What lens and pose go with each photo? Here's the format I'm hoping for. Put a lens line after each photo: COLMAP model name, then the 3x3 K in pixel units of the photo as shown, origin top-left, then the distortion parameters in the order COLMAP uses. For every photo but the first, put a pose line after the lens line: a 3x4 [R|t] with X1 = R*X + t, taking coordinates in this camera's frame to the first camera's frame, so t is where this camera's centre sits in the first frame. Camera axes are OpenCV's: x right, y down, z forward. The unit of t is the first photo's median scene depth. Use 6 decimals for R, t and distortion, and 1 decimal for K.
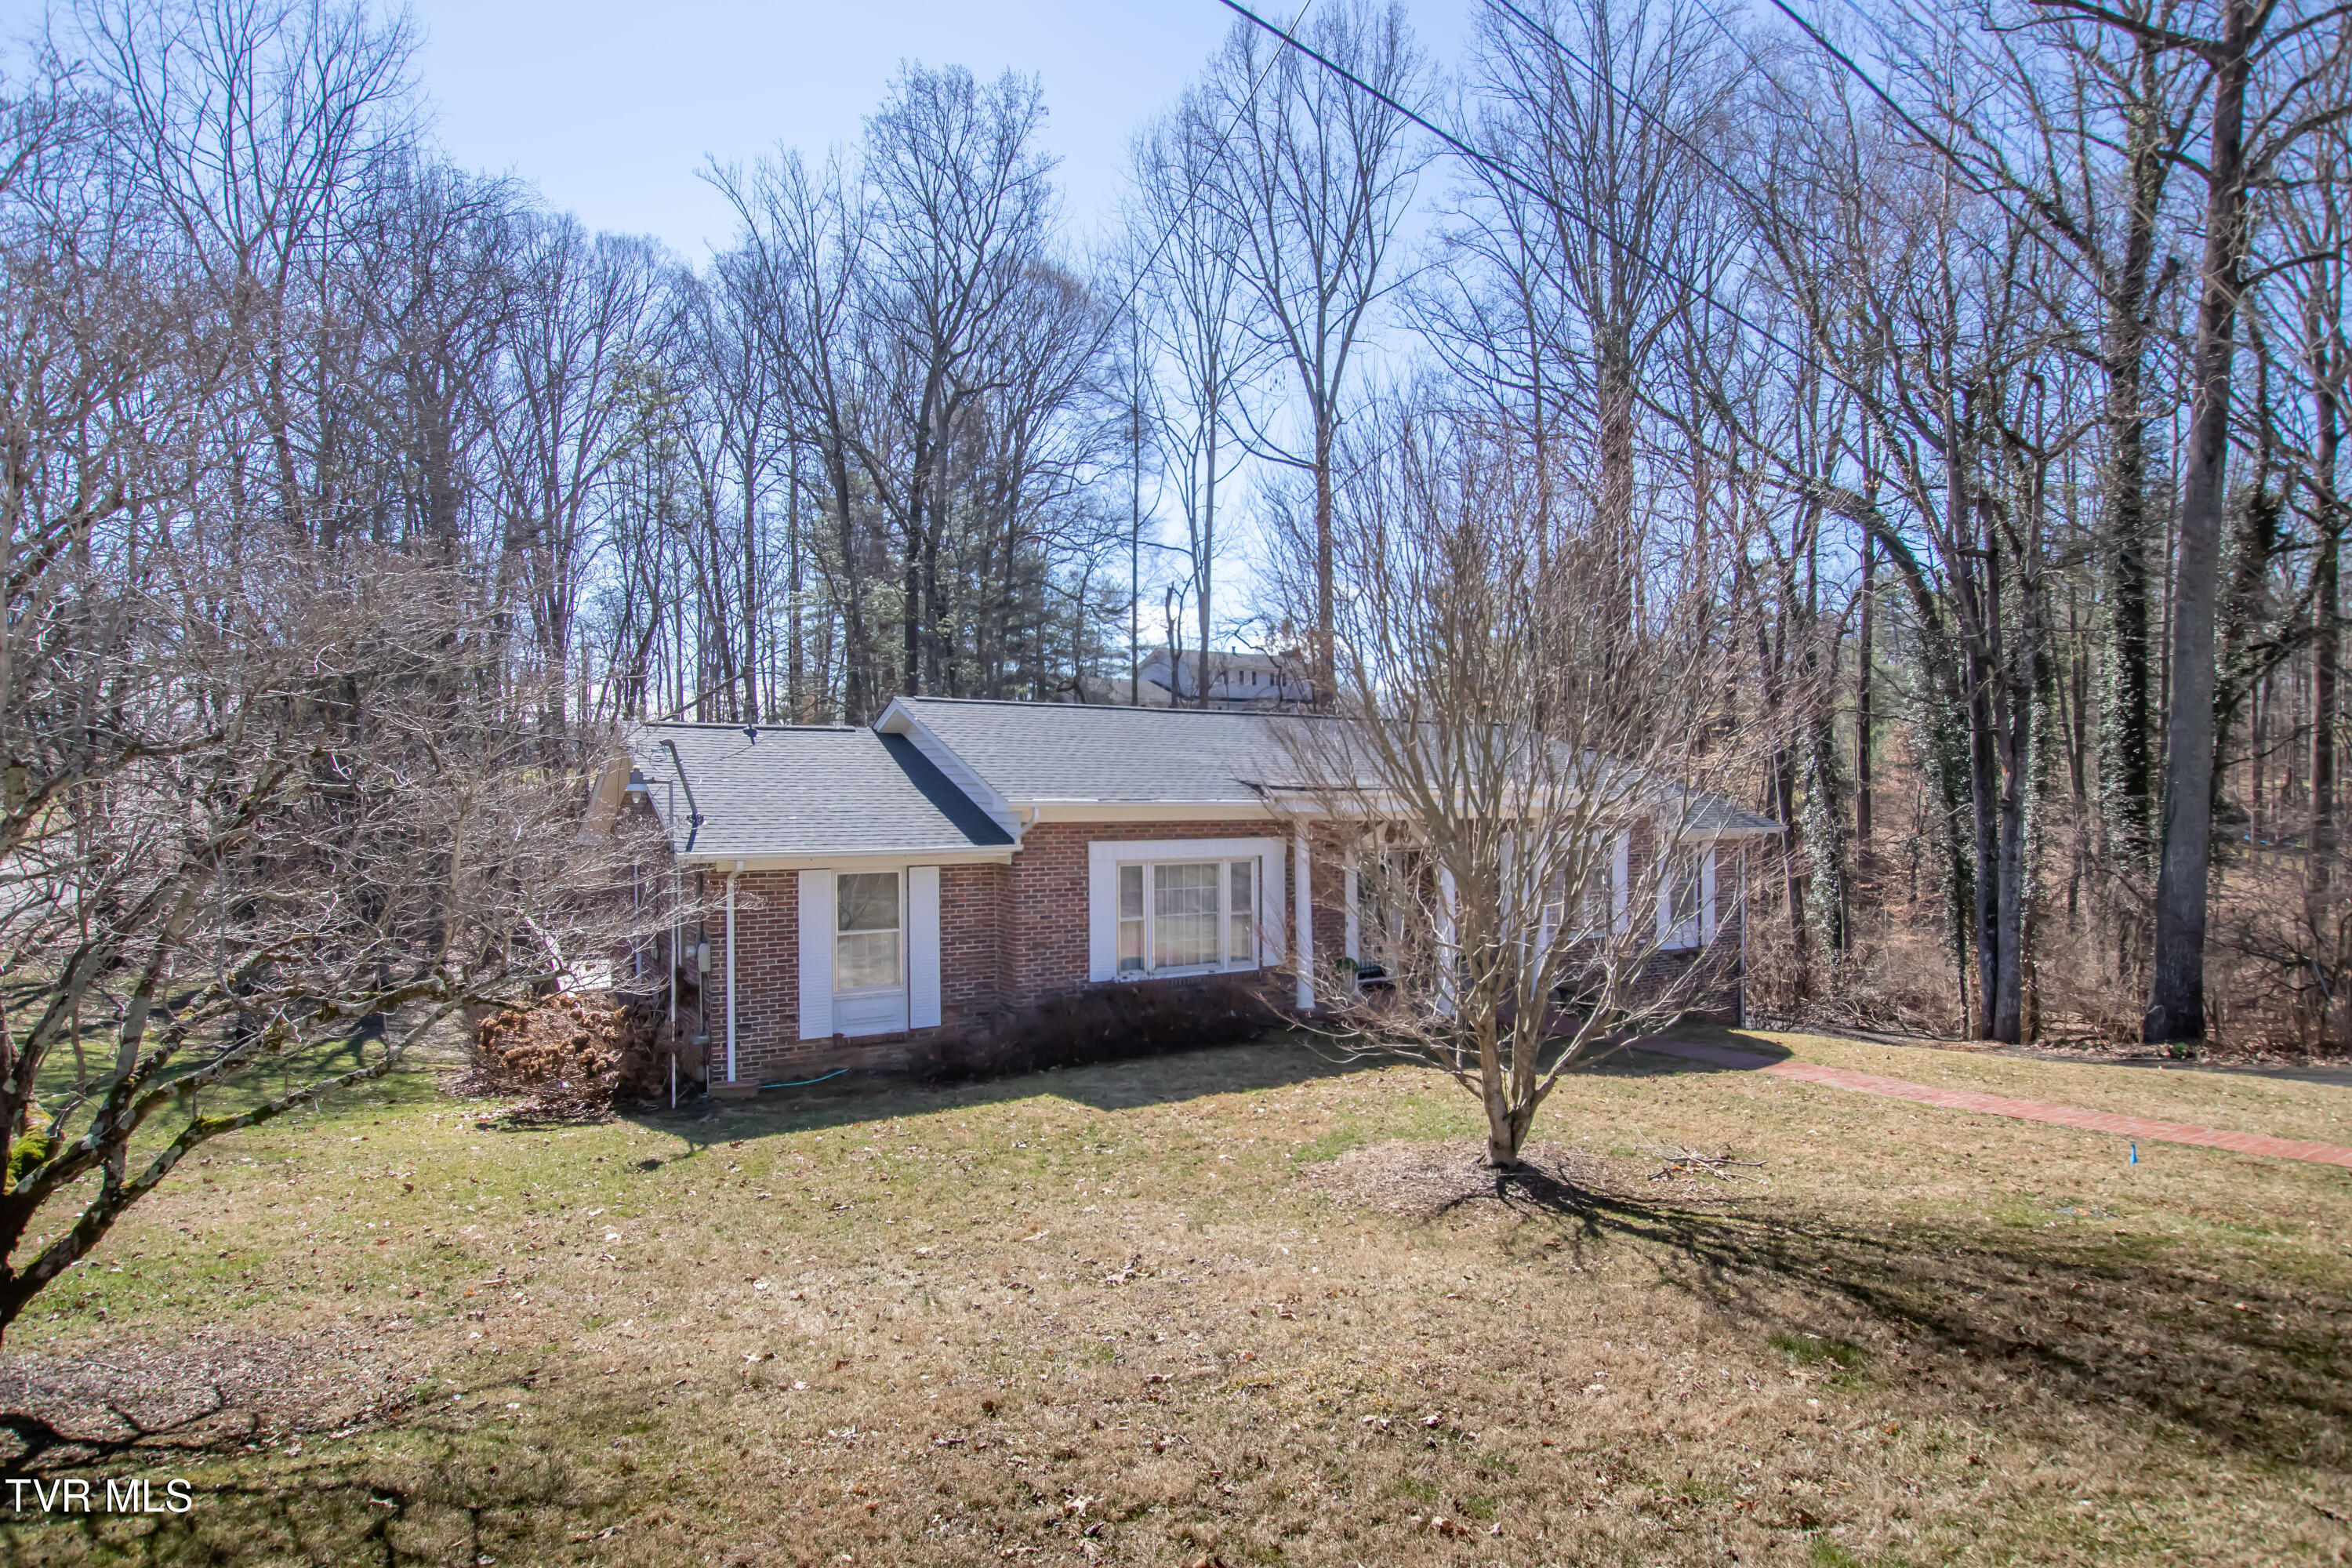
lens RADIAL K [[1296.4, 0, 1179.0], [0, 1296.4, 810.7], [0, 0, 1]] dist [-0.025990, -0.000797]
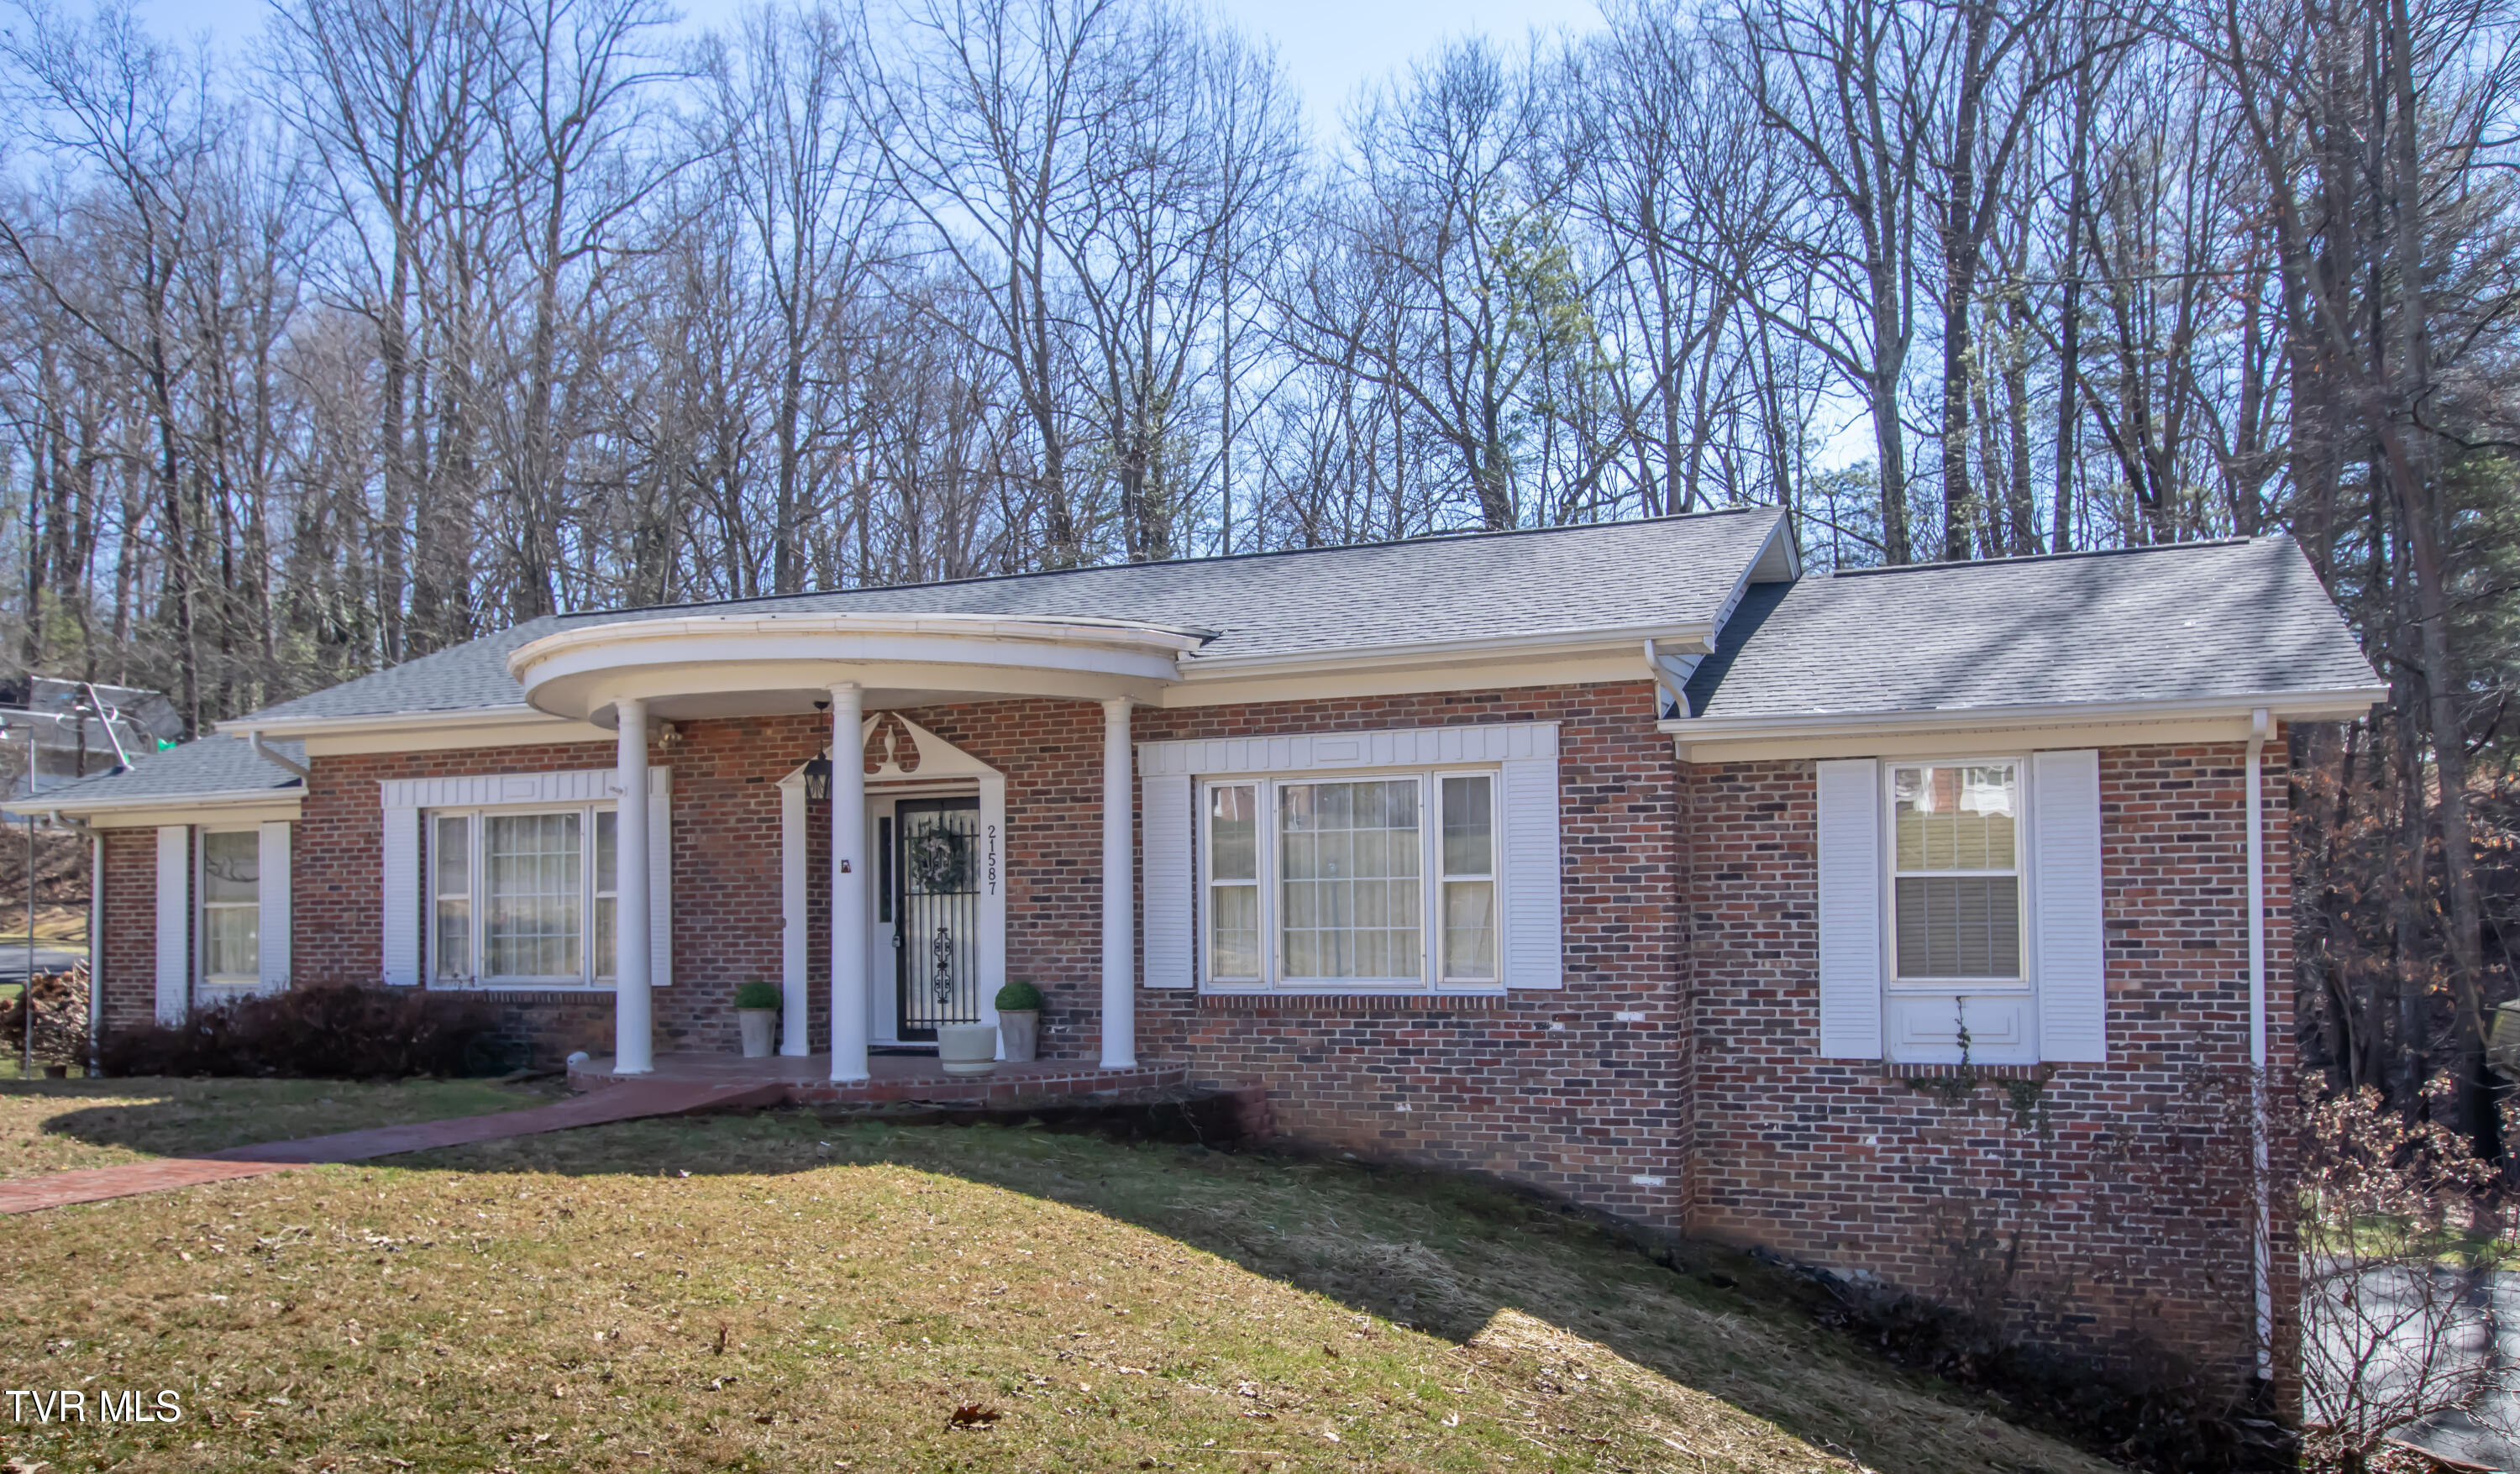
lens RADIAL K [[1944.3, 0, 1261.9], [0, 1944.3, 848.1], [0, 0, 1]] dist [-0.005283, 0.006431]
pose [[0.570611, -0.029491, -0.820691, 1.077143], [0.007509, 0.999501, -0.030696, 0.097548], [0.821186, 0.011353, 0.570548, 0.814946]]
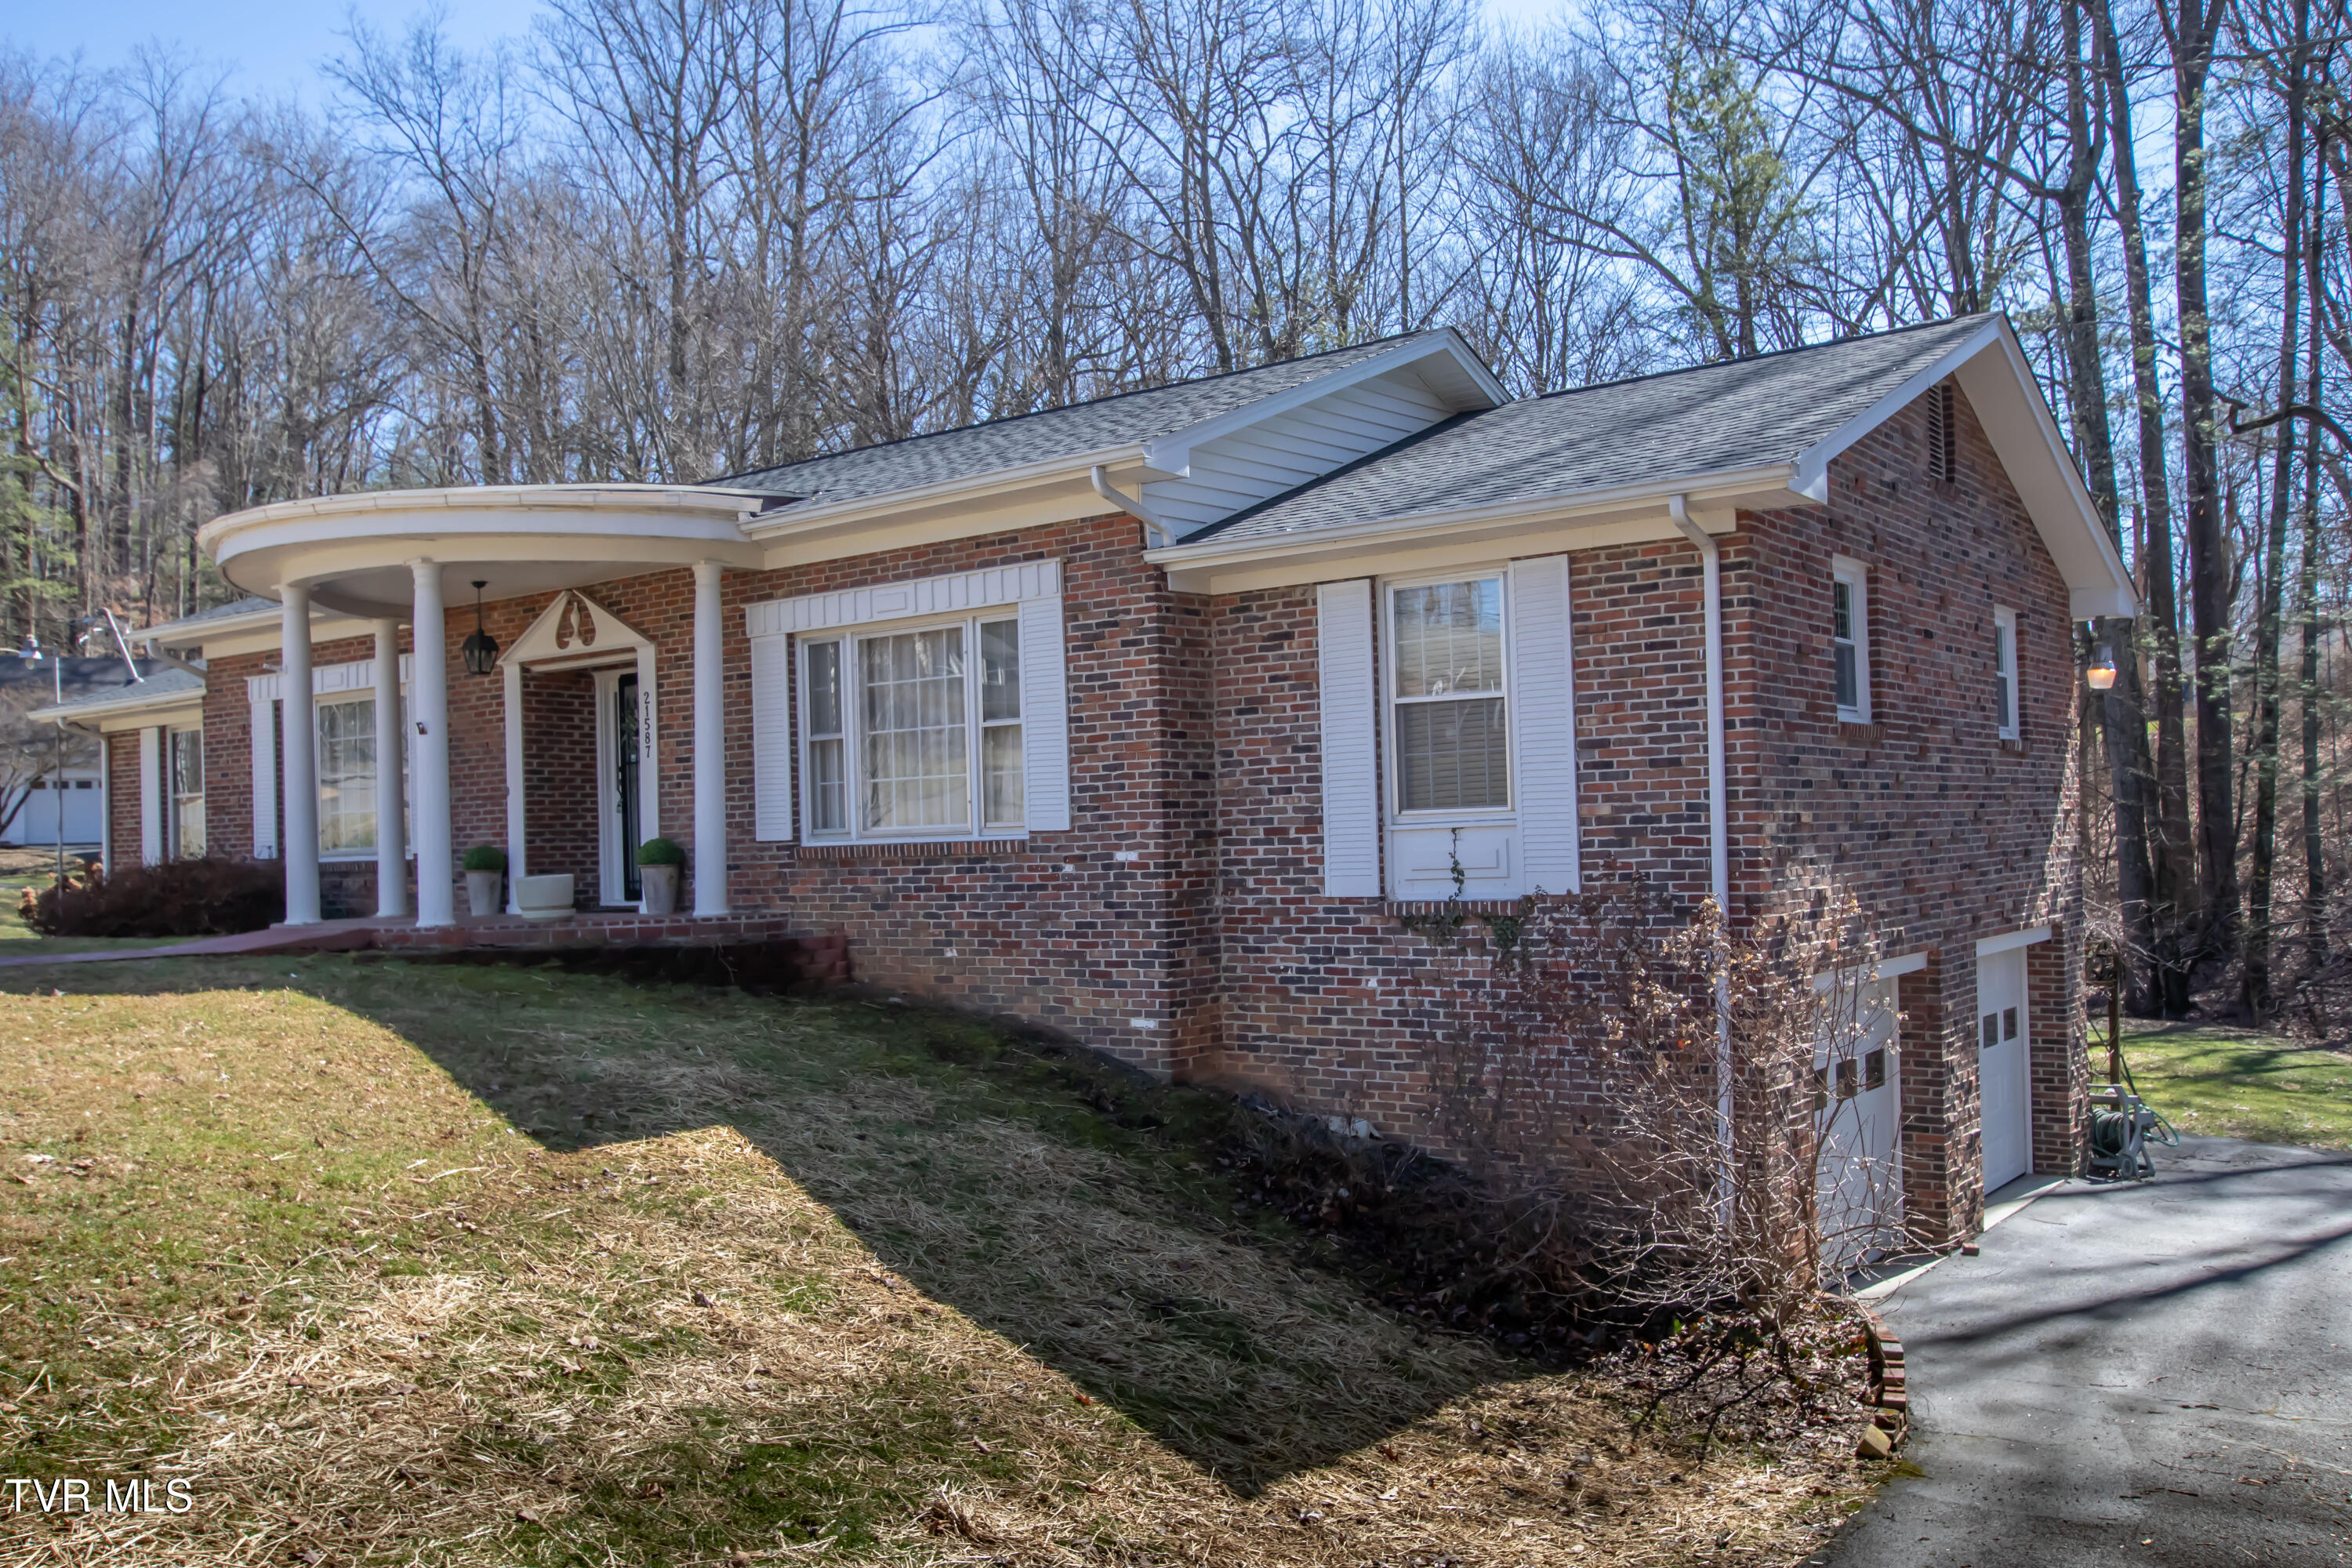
lens RADIAL K [[1947.9, 0, 1176.0], [0, 1947.9, 784.0], [0, 0, 1]] dist [-0.009438, -0.000090]
pose [[0.343185, -0.031791, -0.938730, 1.248448], [0.027282, 0.999343, -0.023870, 0.133740], [0.938872, -0.017418, 0.343826, 1.147501]]
